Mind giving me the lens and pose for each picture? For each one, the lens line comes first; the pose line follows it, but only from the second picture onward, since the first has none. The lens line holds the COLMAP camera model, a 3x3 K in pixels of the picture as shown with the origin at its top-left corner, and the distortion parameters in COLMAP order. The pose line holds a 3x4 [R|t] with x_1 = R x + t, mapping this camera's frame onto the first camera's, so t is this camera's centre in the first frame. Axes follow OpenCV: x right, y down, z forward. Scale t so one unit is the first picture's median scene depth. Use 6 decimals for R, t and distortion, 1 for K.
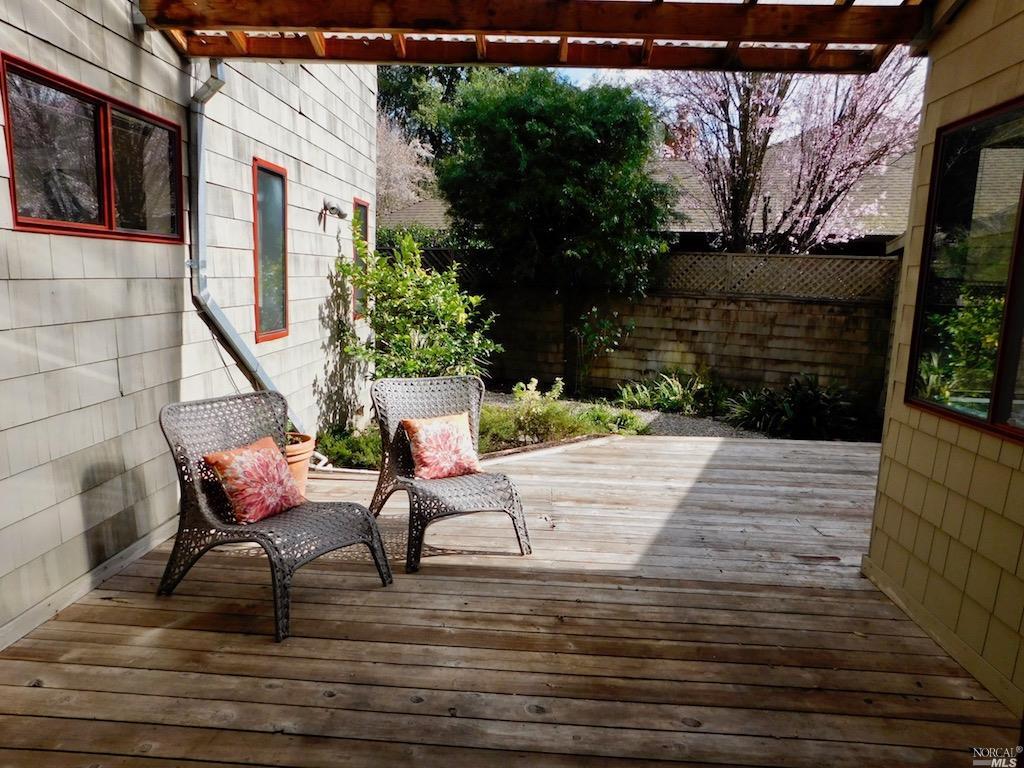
lens RADIAL K [[703.1, 0, 509.3], [0, 703.1, 383.7], [0, 0, 1]] dist [-0.071644, 0.053436]
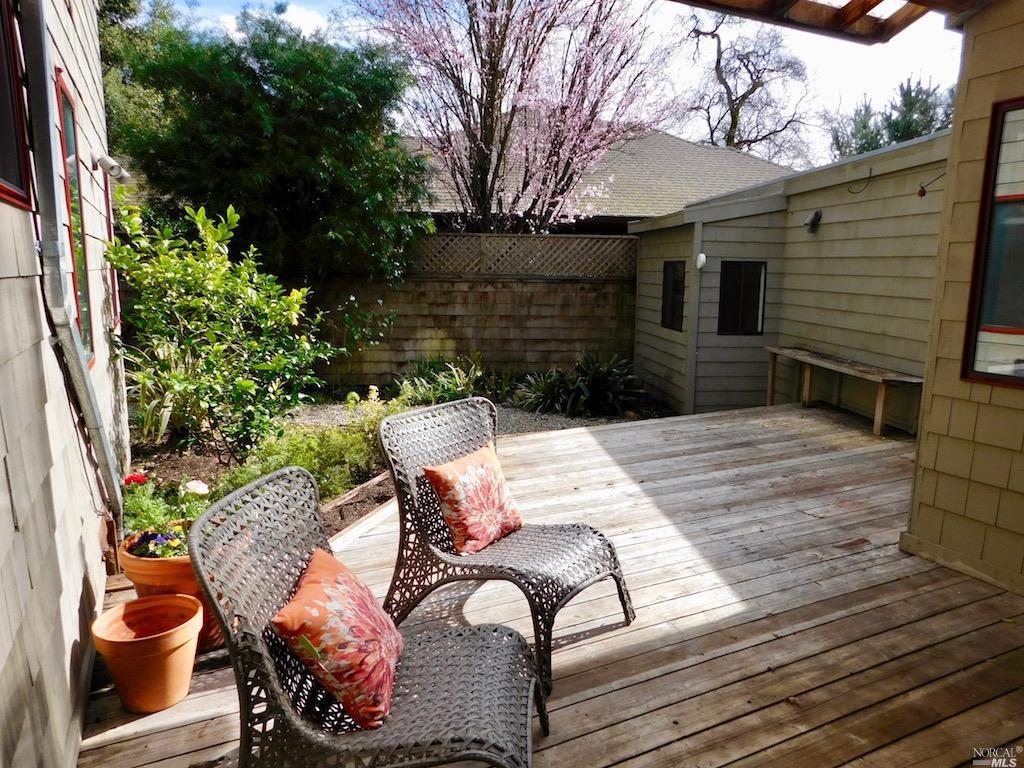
lens RADIAL K [[703.1, 0, 509.3], [0, 703.1, 383.7], [0, 0, 1]] dist [-0.071644, 0.053436]
pose [[0.870927, -0.104364, 0.480203, -0.150382], [0.093405, 0.994531, 0.046740, -0.022830], [-0.482454, 0.004146, 0.875911, 0.135578]]
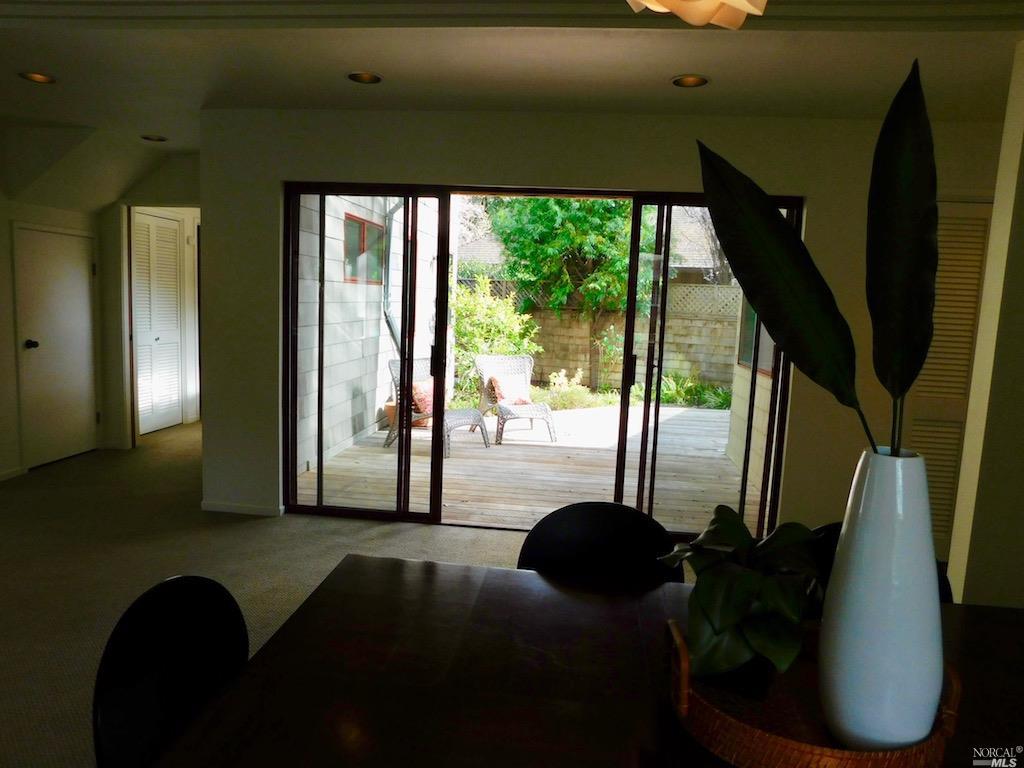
lens RADIAL K [[703.1, 0, 509.3], [0, 703.1, 383.7], [0, 0, 1]] dist [-0.071644, 0.053436]
pose [[0.998422, 0.012634, -0.054708, 0.001419], [-0.014460, 0.999347, -0.033112, 0.050422], [0.054254, 0.033850, 0.997953, -0.346551]]
